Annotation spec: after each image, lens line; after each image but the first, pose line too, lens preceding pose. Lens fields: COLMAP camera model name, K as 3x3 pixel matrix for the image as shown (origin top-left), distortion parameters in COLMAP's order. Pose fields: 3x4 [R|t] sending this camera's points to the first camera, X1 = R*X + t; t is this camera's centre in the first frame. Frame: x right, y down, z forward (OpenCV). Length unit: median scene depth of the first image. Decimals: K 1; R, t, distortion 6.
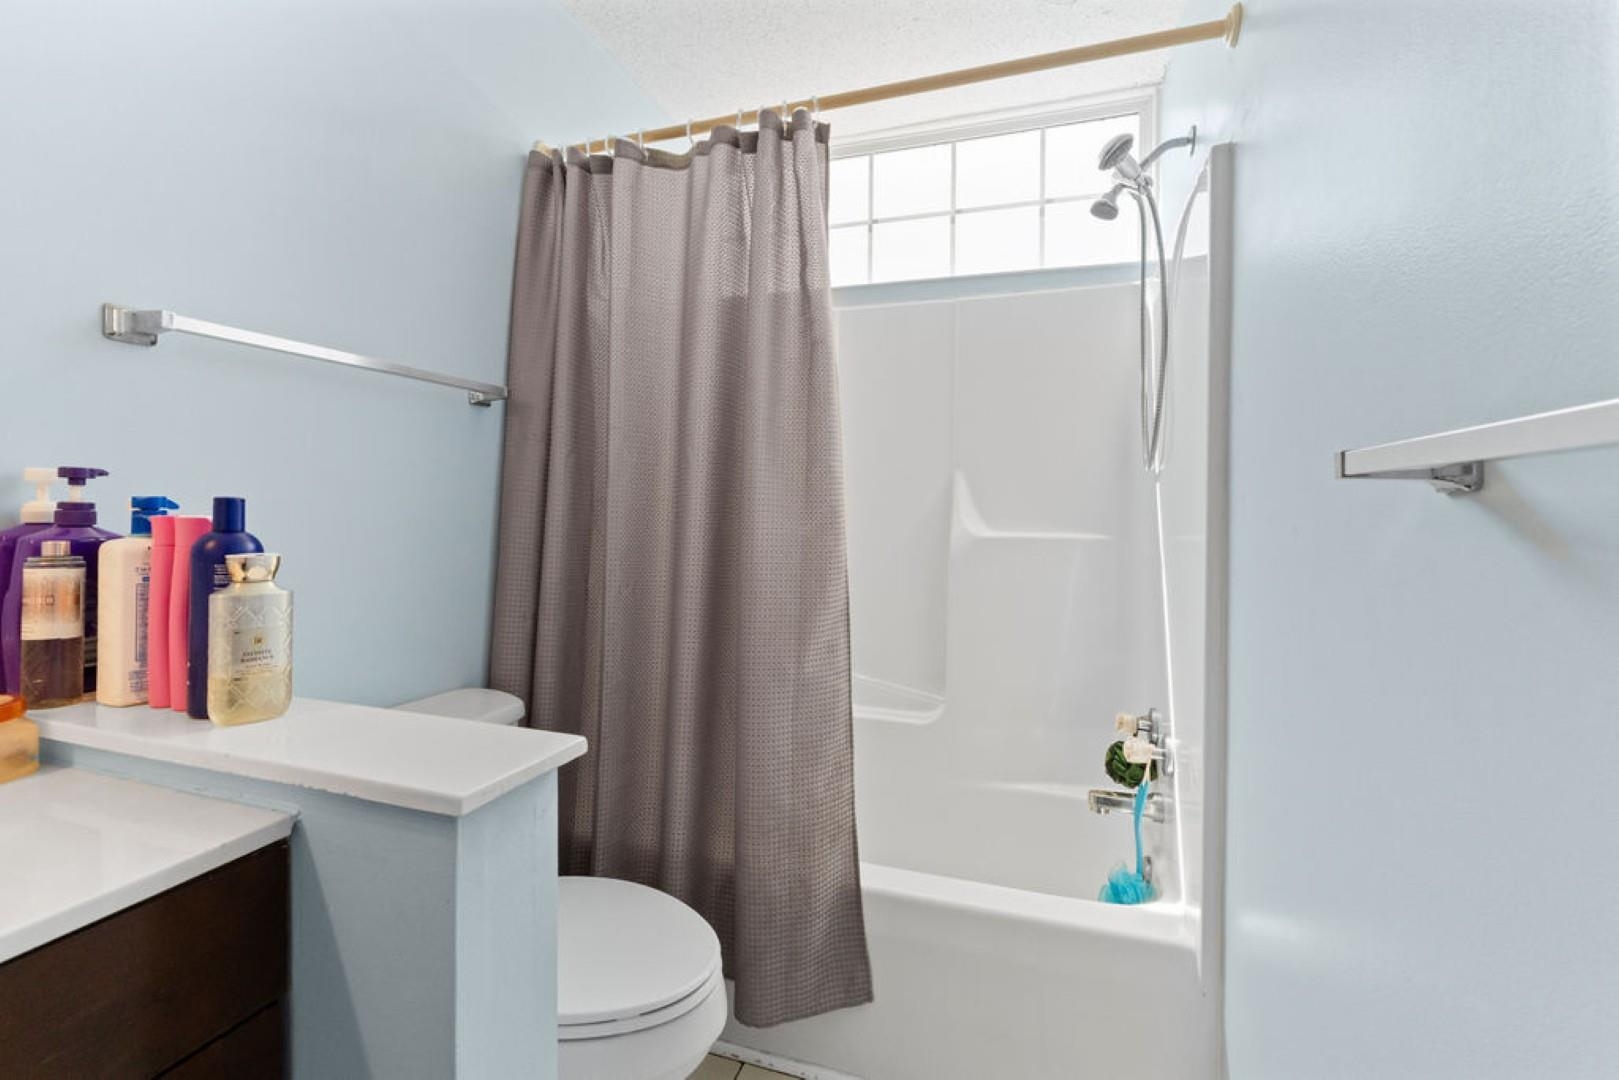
lens RADIAL K [[701.2, 0, 812.6], [0, 701.2, 495.3], [0, 0, 1]] dist [-0.006600, -0.000640]
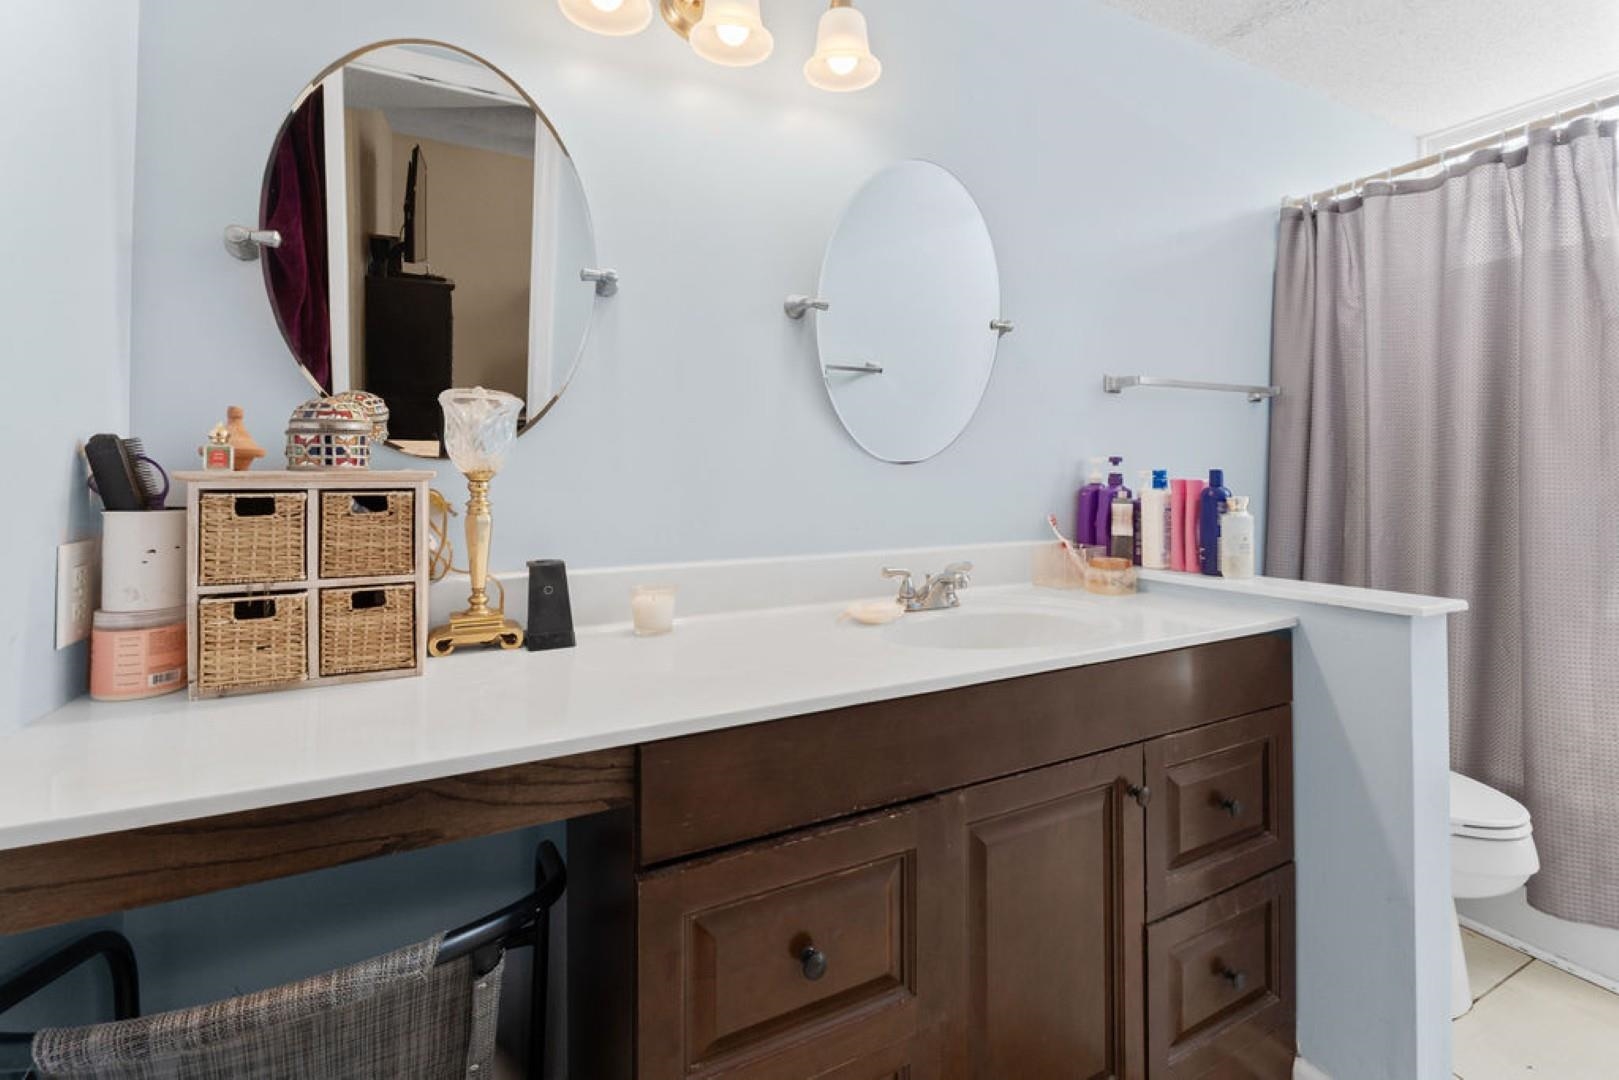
lens RADIAL K [[728.2, 0, 810.8], [0, 728.2, 465.3], [0, 0, 1]] dist [-0.002930, -0.001348]
pose [[0.717594, -0.018485, -0.696217, -0.102495], [0.019521, 0.999789, -0.006425, -0.009980], [0.696188, -0.008980, 0.717803, -0.675755]]
